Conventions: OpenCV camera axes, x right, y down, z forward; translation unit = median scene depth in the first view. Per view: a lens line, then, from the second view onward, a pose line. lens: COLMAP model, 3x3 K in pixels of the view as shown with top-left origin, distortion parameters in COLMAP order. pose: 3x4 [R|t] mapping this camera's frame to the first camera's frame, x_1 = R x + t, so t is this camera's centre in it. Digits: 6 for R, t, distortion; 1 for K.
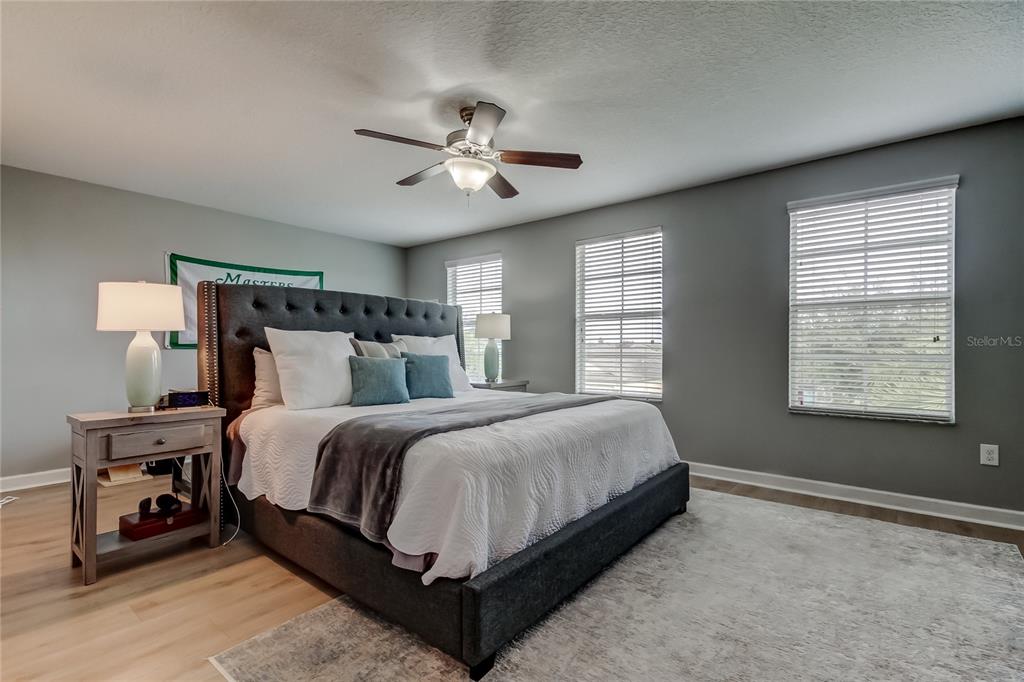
lens RADIAL K [[475.4, 0, 514.8], [0, 475.4, 347.4], [0, 0, 1]] dist [0.024046, -0.010246]
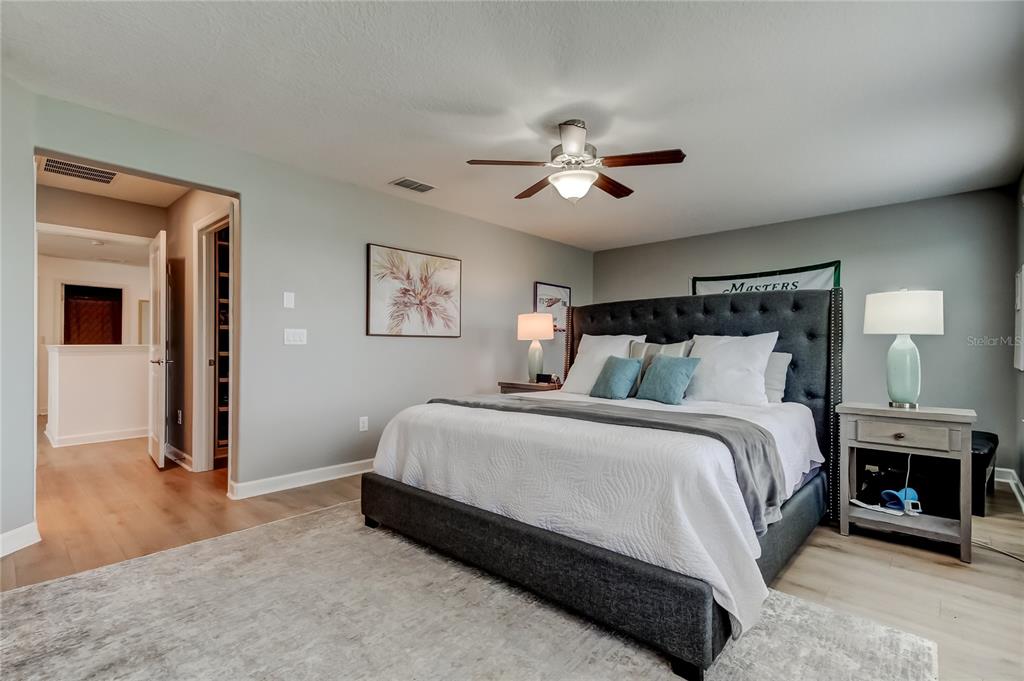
lens RADIAL K [[475.4, 0, 512.0], [0, 475.4, 343.5], [0, 0, 1]] dist [0.024046, -0.010246]
pose [[-0.059075, -0.013948, -0.998156, 0.604561], [-0.003646, 0.999899, -0.013756, 0.004314], [0.998247, 0.002826, -0.059120, 0.582974]]
